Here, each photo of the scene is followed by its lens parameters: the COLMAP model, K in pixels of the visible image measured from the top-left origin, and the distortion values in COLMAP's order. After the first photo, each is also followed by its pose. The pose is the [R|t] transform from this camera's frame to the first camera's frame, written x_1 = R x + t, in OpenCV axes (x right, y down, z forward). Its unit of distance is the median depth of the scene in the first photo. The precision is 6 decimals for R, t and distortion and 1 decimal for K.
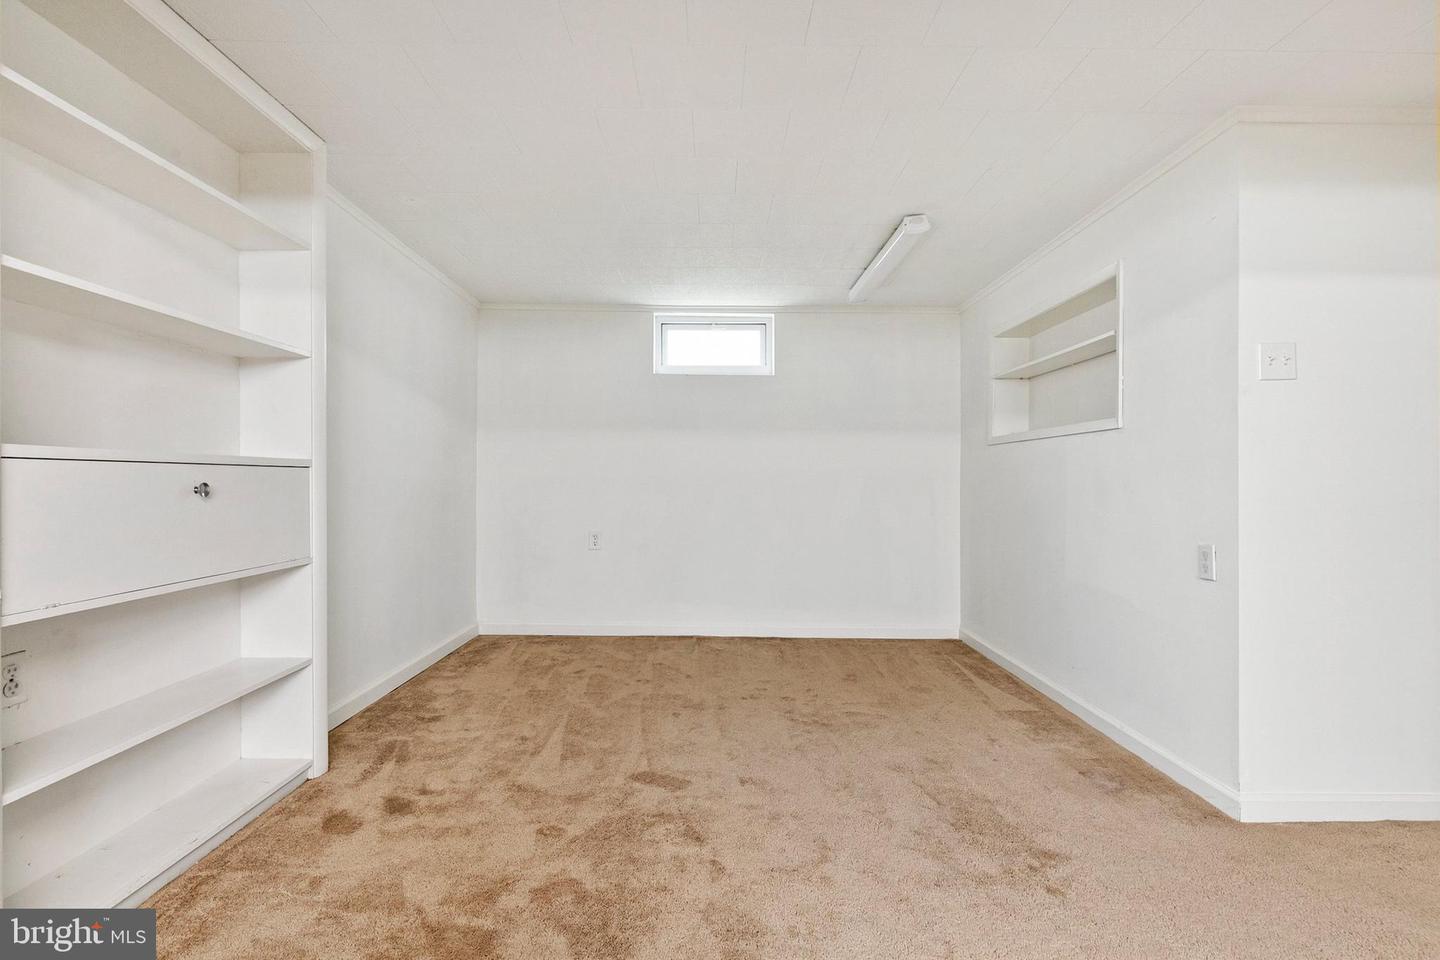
lens RADIAL K [[657.0, 0, 717.3], [0, 657.0, 479.4], [0, 0, 1]] dist [0.000628, 0.000197]
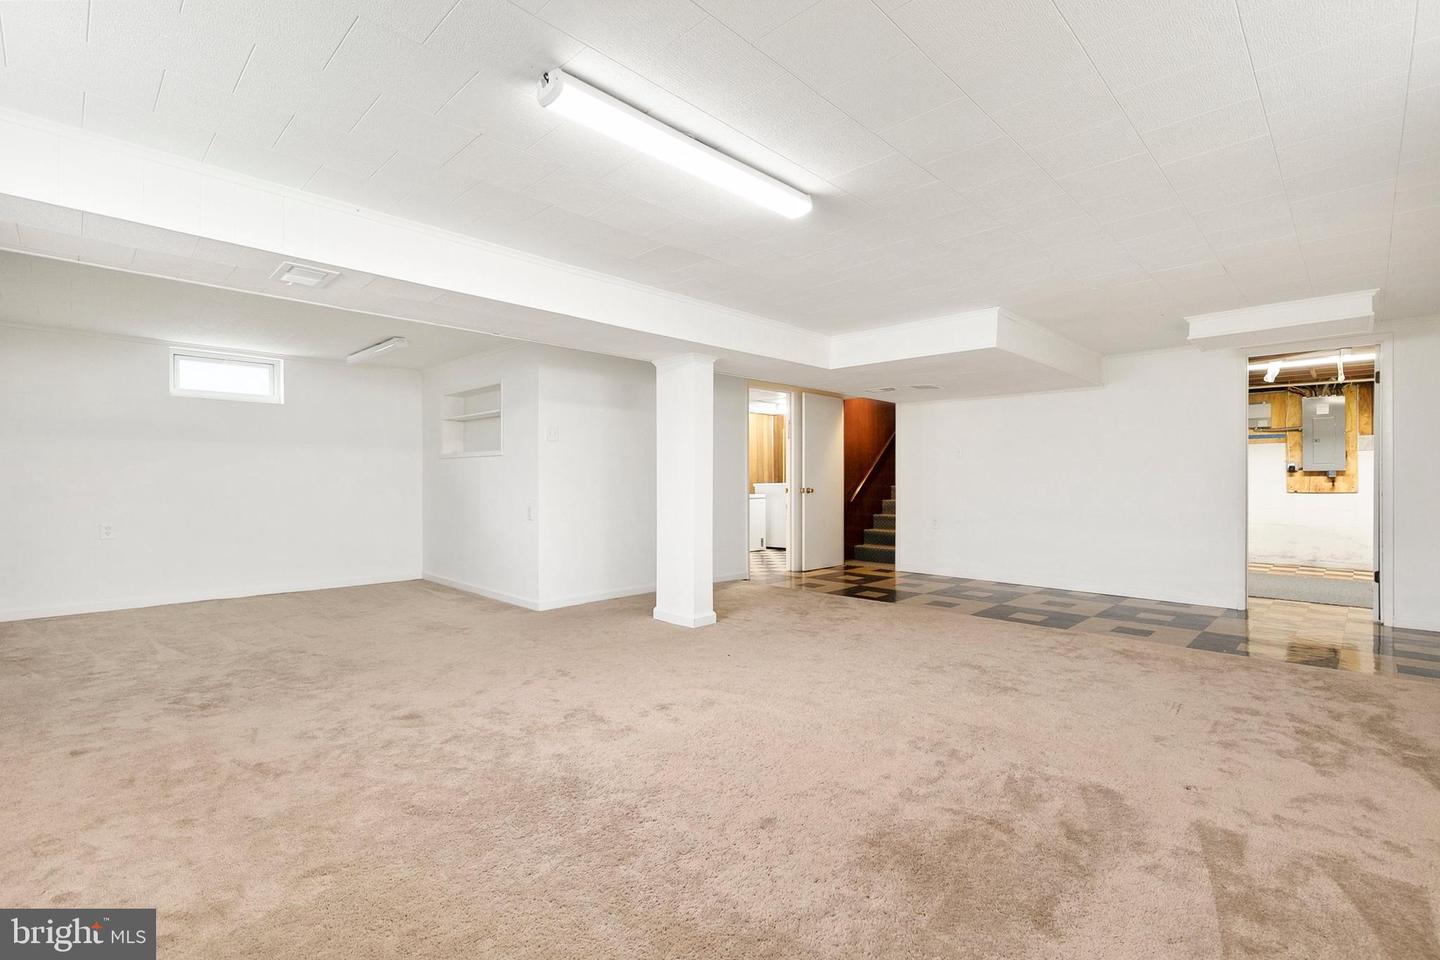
lens RADIAL K [[654.2, 0, 713.8], [0, 654.2, 487.2], [0, 0, 1]] dist [0.002567, -0.000054]
pose [[0.703793, -0.004280, 0.710392, -0.266603], [0.004222, 0.999989, 0.001842, 0.015989], [-0.710393, 0.001703, 0.703803, -0.636143]]
